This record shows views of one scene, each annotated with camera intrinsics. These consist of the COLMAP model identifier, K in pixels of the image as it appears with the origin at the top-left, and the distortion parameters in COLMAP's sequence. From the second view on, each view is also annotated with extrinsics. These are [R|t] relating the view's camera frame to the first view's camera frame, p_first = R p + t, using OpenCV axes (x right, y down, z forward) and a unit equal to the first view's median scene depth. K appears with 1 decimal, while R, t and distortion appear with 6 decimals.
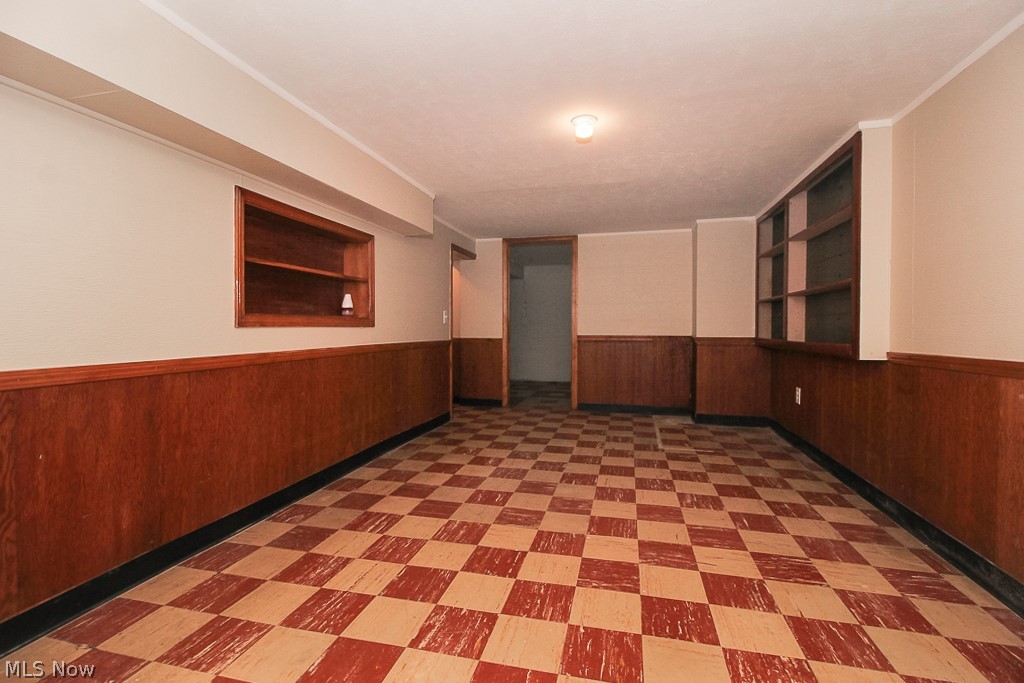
lens RADIAL K [[481.5, 0, 507.9], [0, 481.5, 325.9], [0, 0, 1]] dist [-0.003875, -0.000209]
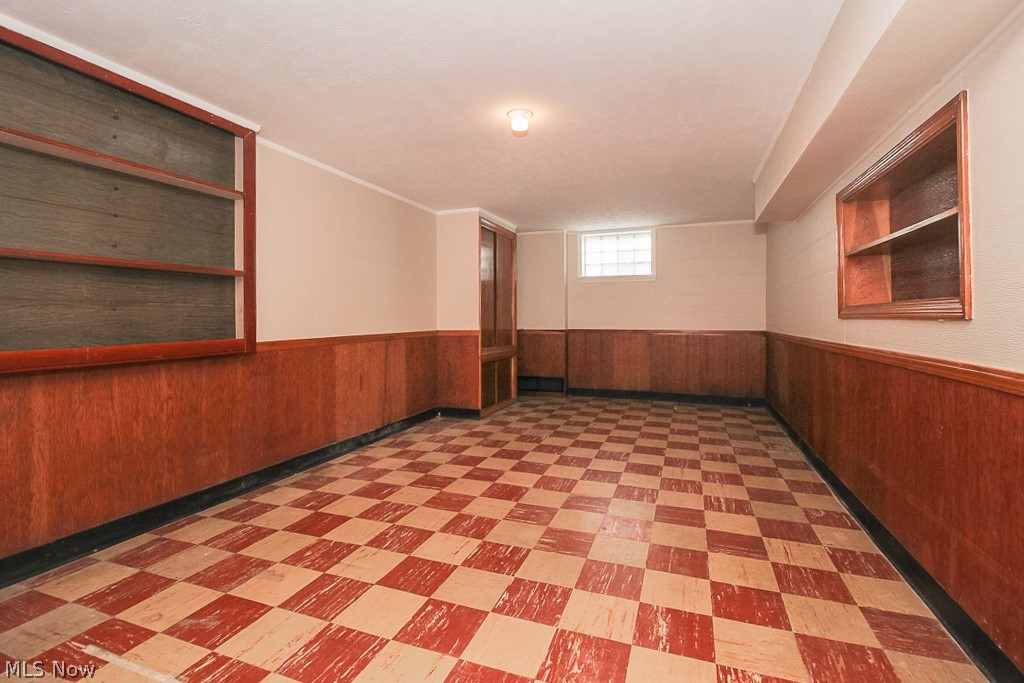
lens RADIAL K [[481.5, 0, 507.9], [0, 481.5, 325.9], [0, 0, 1]] dist [-0.003875, -0.000209]
pose [[-0.993794, 0.002391, 0.111209, 0.073088], [0.003797, 0.999915, 0.012433, 0.002996], [-0.111170, 0.012778, -0.993719, 1.913638]]
